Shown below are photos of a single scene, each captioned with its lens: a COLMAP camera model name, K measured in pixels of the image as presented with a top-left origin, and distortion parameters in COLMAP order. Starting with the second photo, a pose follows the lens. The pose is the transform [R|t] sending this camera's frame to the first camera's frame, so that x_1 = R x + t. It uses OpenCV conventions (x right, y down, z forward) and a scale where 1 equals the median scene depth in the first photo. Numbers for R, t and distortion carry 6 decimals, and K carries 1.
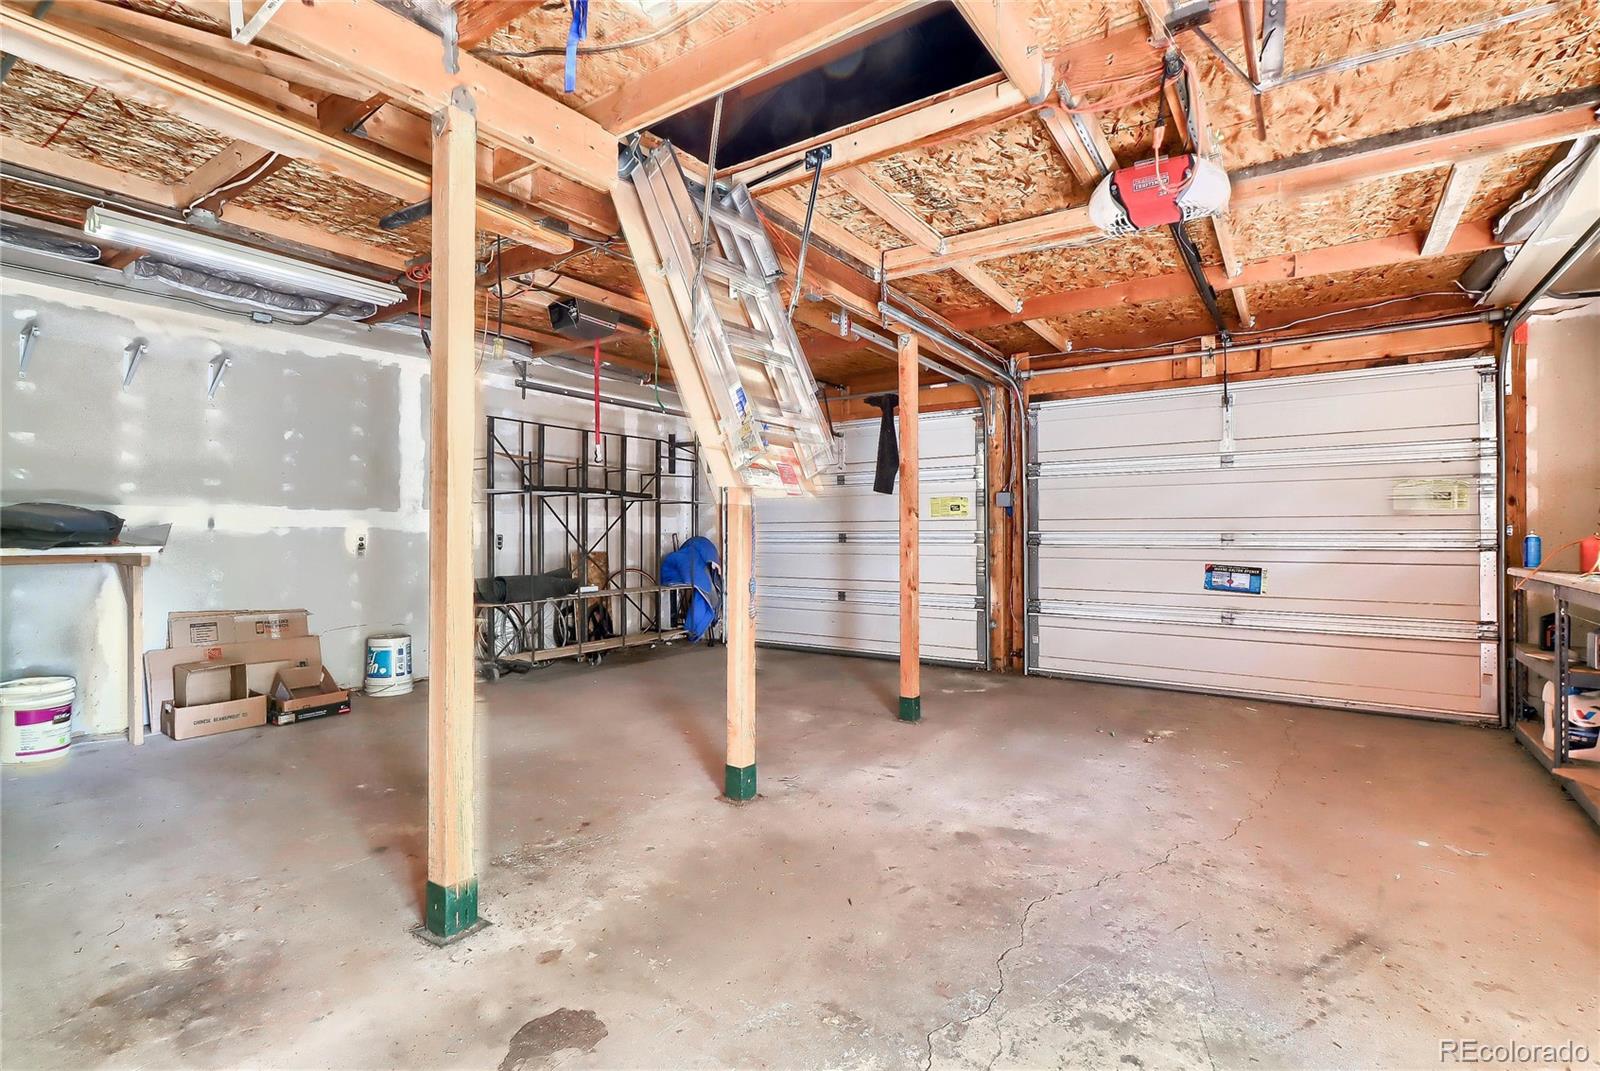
lens RADIAL K [[742.6, 0, 795.7], [0, 742.6, 538.2], [0, 0, 1]] dist [0.003645, 0.000121]
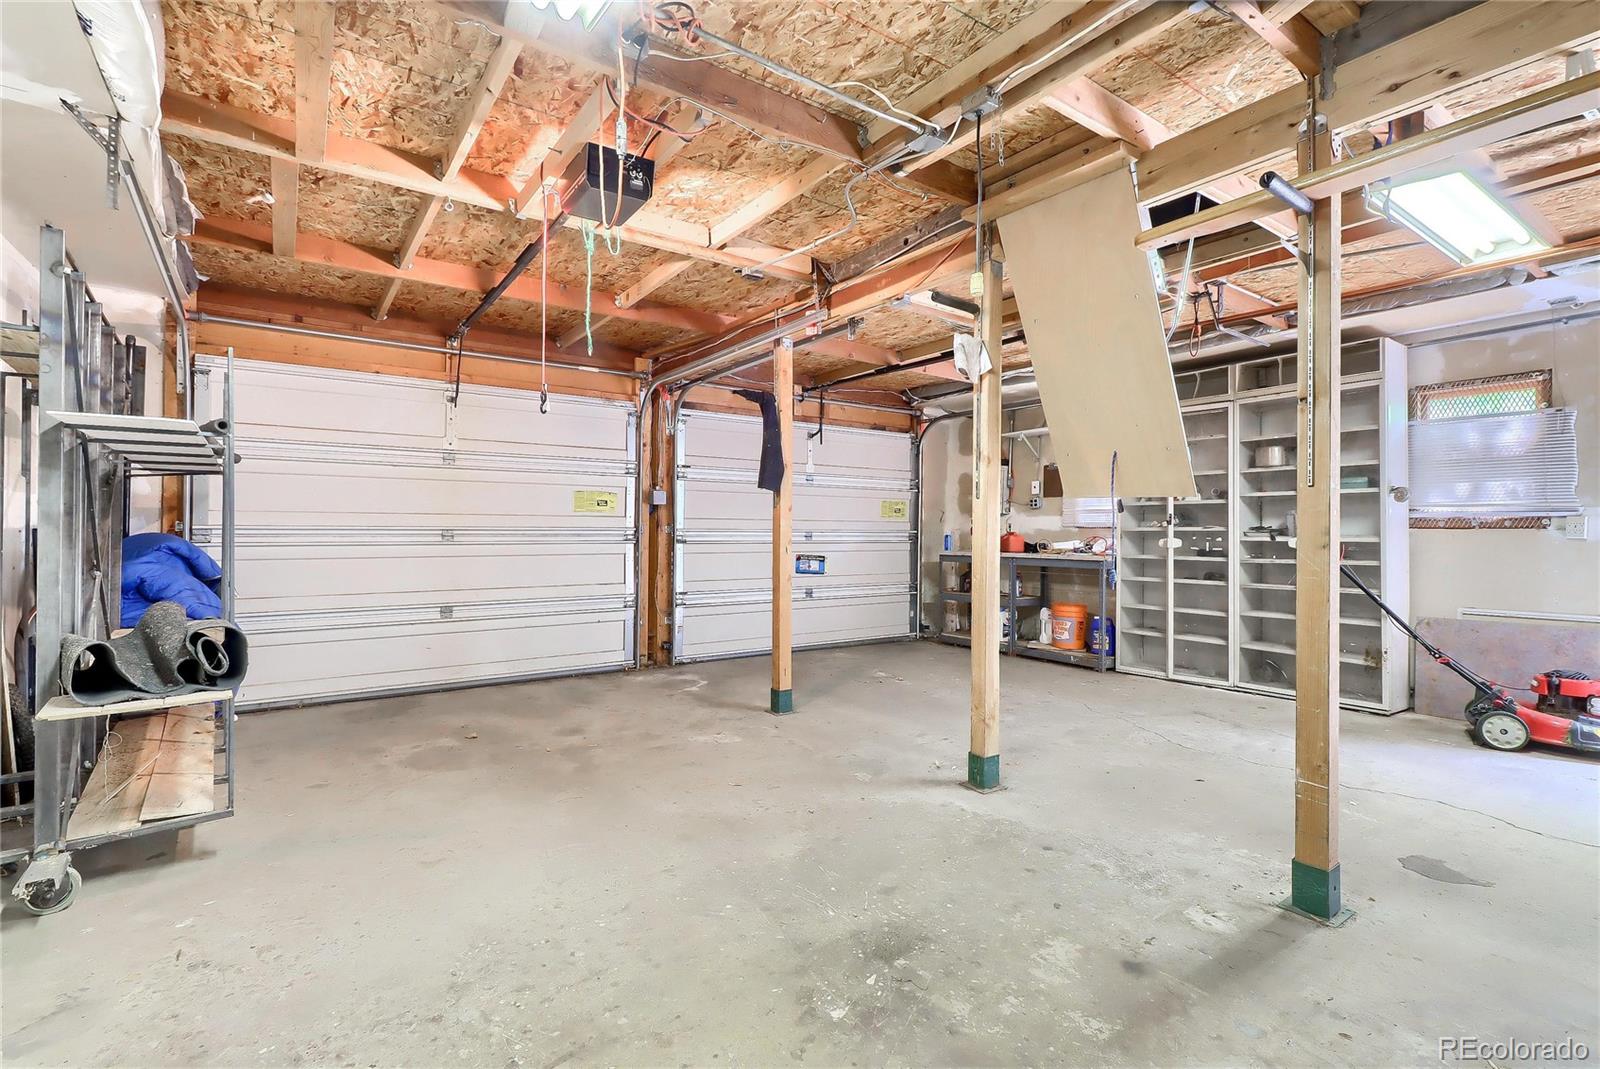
lens RADIAL K [[730.4, 0, 791.2], [0, 730.4, 528.3], [0, 0, 1]] dist [0.000903, -0.000215]
pose [[0.355083, 0.005632, 0.934818, -0.712495], [-0.000681, 0.999983, -0.005766, -0.005325], [-0.934835, 0.001411, 0.355081, 0.556005]]
